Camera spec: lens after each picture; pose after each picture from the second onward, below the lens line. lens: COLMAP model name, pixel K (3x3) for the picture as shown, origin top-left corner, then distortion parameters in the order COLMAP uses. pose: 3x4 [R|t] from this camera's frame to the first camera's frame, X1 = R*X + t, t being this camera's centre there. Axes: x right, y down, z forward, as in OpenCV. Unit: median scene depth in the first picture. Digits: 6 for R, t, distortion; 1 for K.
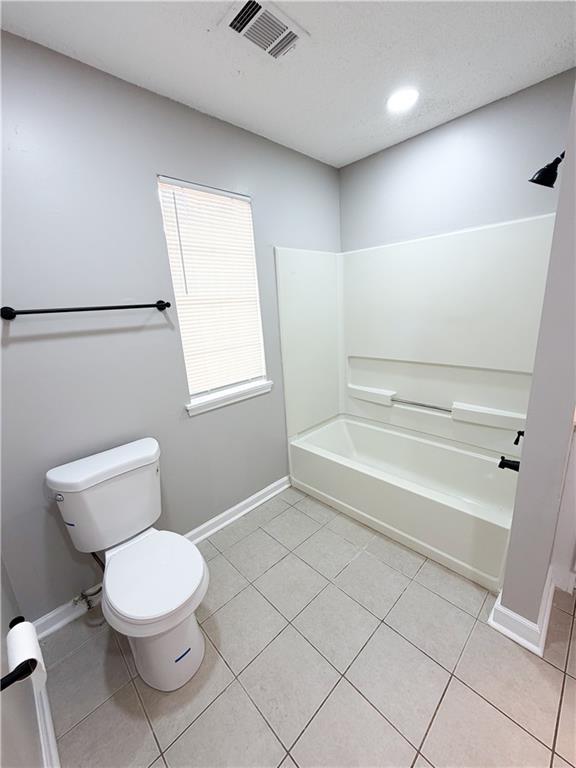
lens RADIAL K [[308.8, 0, 287.8], [0, 308.8, 382.6], [0, 0, 1]] dist [-0.000679, 0.000047]
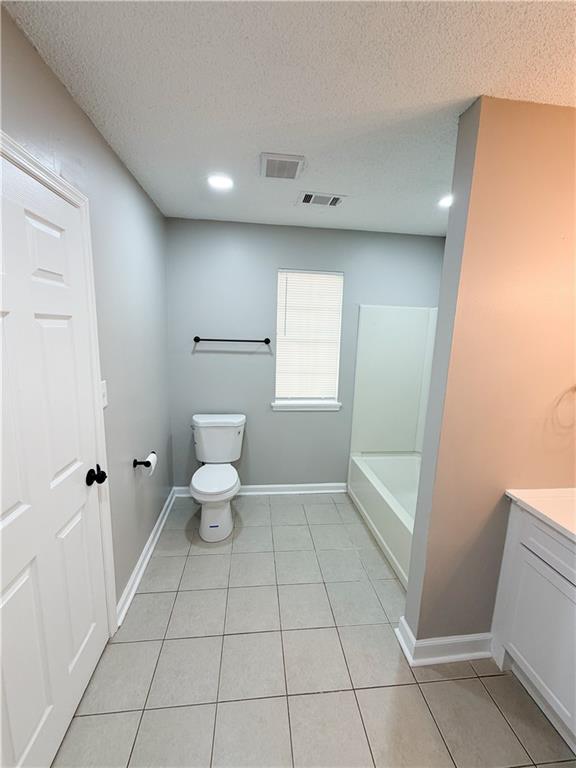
lens RADIAL K [[319.2, 0, 286.2], [0, 319.2, 383.0], [0, 0, 1]] dist [-0.000165, 0.000093]
pose [[0.784428, 0.188020, -0.591034, 0.636413], [-0.228232, 0.973583, 0.006805, -0.052037], [0.576701, 0.129554, 0.806618, -0.275512]]
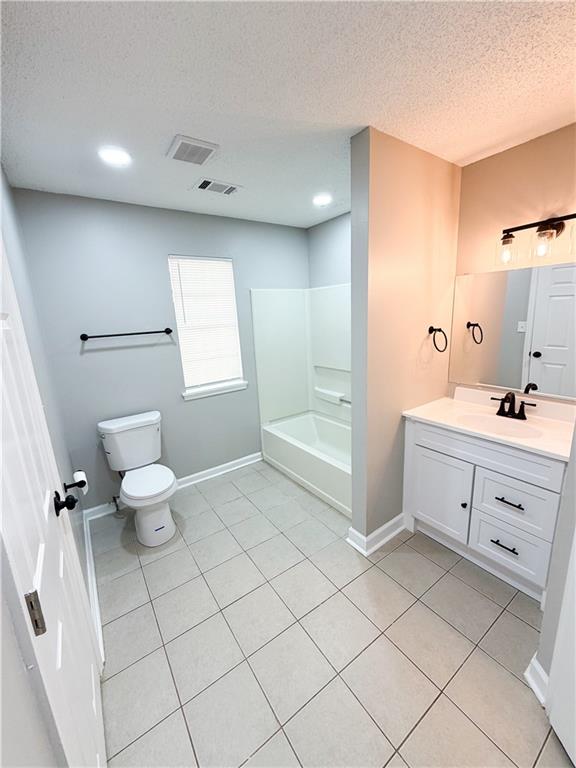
lens RADIAL K [[311.7, 0, 289.3], [0, 311.7, 383.5], [0, 0, 1]] dist [-0.001360, 0.000042]
pose [[0.987783, 0.045335, -0.149097, 0.410758], [-0.047835, 0.998768, -0.013221, 0.016644], [0.148314, 0.020192, 0.988734, -0.452133]]
